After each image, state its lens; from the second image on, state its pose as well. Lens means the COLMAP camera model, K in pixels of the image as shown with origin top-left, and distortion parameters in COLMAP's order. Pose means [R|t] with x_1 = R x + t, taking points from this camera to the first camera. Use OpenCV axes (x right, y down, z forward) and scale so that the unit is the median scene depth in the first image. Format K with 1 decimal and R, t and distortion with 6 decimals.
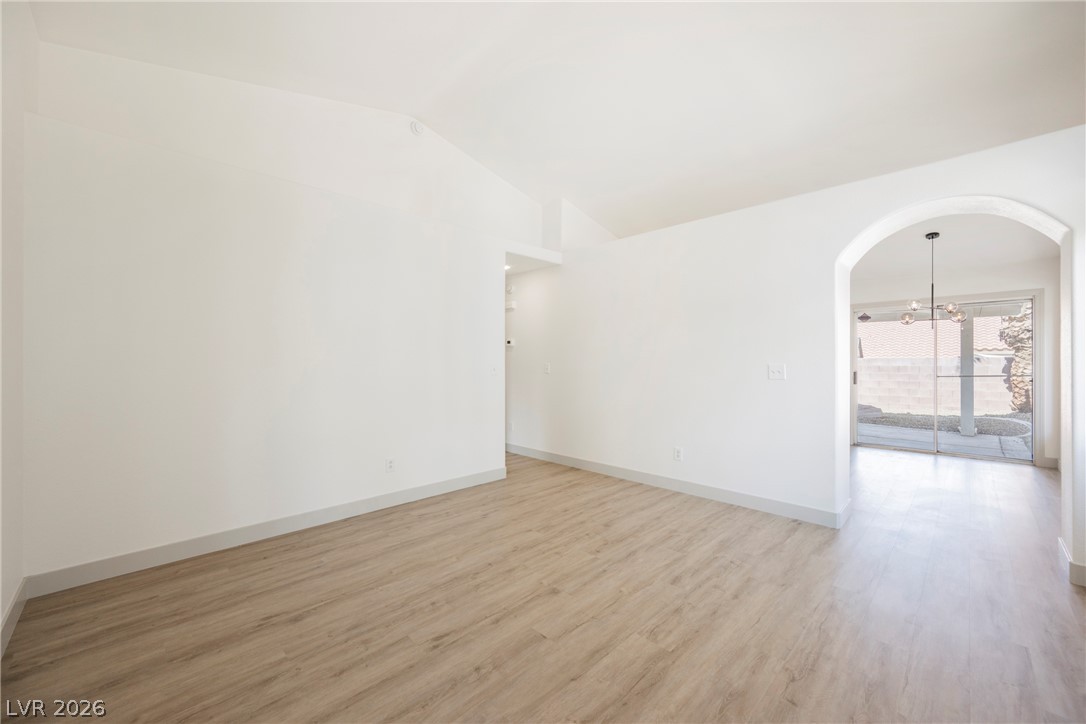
lens RADIAL K [[426.4, 0, 542.3], [0, 426.4, 357.6], [0, 0, 1]] dist [-0.002412, 0.000261]
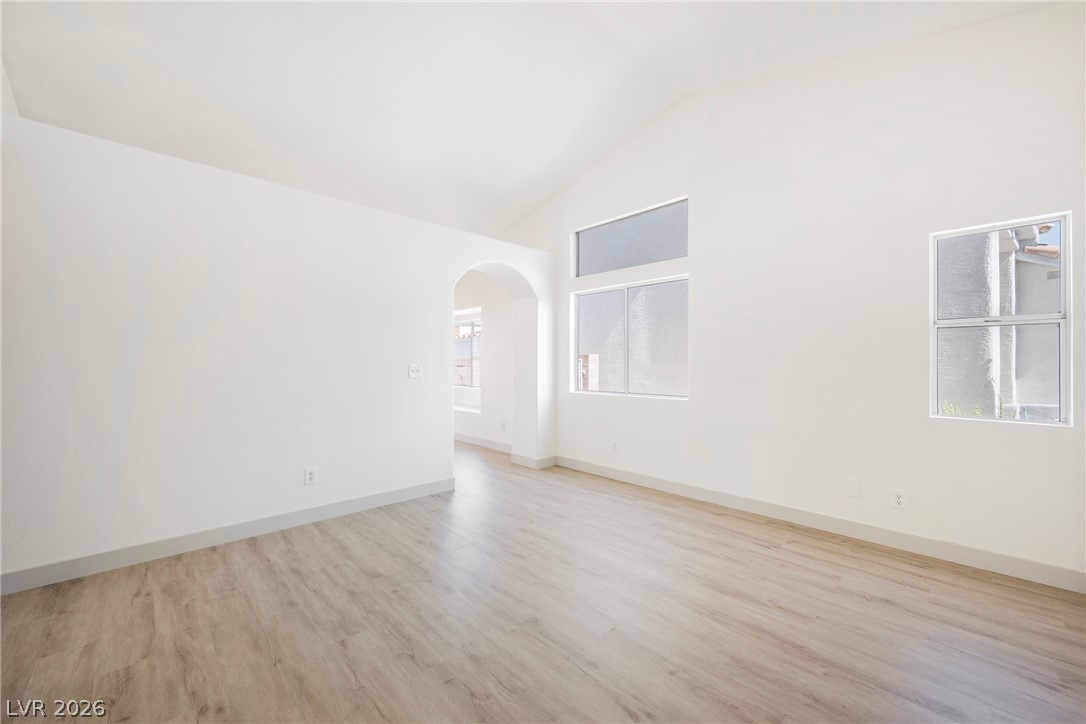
lens RADIAL K [[426.4, 0, 545.0], [0, 426.4, 360.2], [0, 0, 1]] dist [-0.002412, 0.000261]
pose [[0.010888, 0.004639, 0.999930, -0.502017], [-0.011013, 0.999929, -0.004519, 0.003615], [-0.999880, -0.010963, 0.010938, 0.562928]]
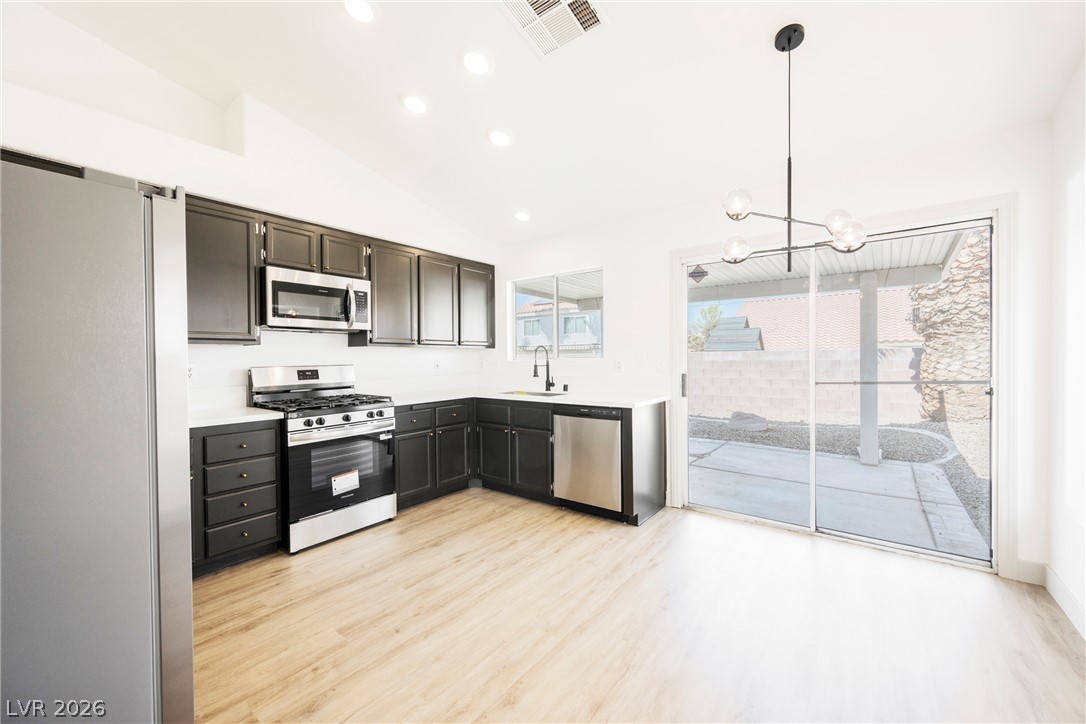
lens RADIAL K [[426.4, 0, 548.3], [0, 426.4, 353.3], [0, 0, 1]] dist [-0.002412, 0.000261]
pose [[0.990761, -0.000428, 0.135620, 0.667251], [0.000361, 1.000000, 0.000519, 0.015742], [-0.135620, -0.000465, 0.990761, 0.661317]]
